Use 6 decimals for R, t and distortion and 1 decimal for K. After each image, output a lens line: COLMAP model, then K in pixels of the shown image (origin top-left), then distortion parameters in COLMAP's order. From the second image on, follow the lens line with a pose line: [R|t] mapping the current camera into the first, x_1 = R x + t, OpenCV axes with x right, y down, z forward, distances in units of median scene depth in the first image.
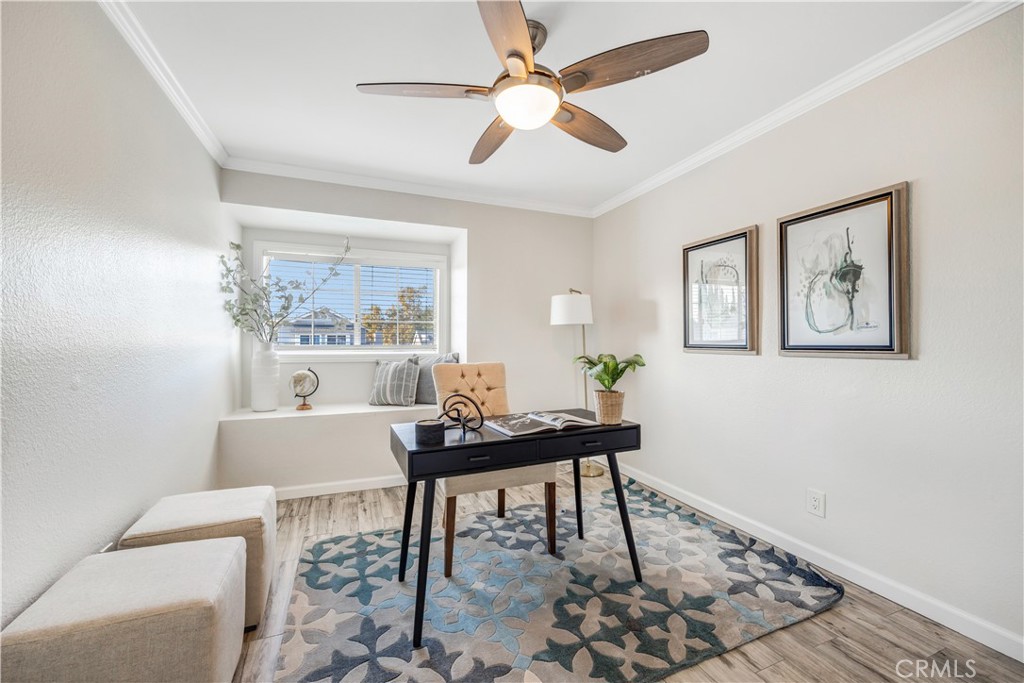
lens RADIAL K [[419.7, 0, 511.5], [0, 419.7, 342.1], [0, 0, 1]] dist [-0.001668, 0.000406]
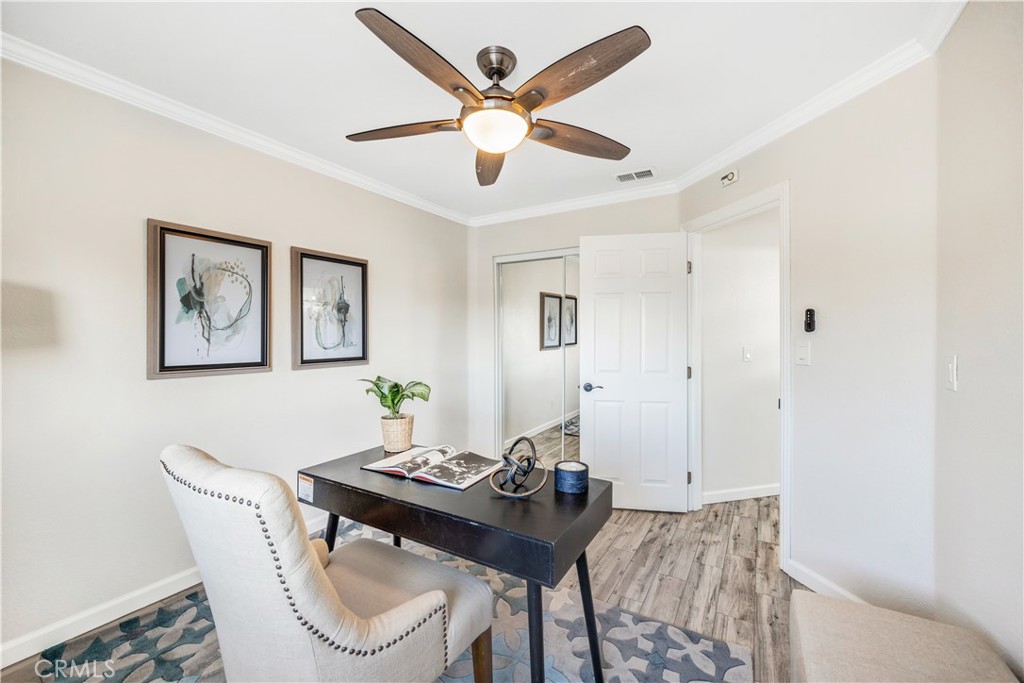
lens RADIAL K [[419.7, 0, 509.0], [0, 419.7, 337.0], [0, 0, 1]] dist [-0.001668, 0.000406]
pose [[-0.598041, 0.004373, 0.801453, -0.653795], [0.002867, 0.999990, -0.003317, -0.053846], [-0.801460, 0.000314, -0.598048, 1.319394]]
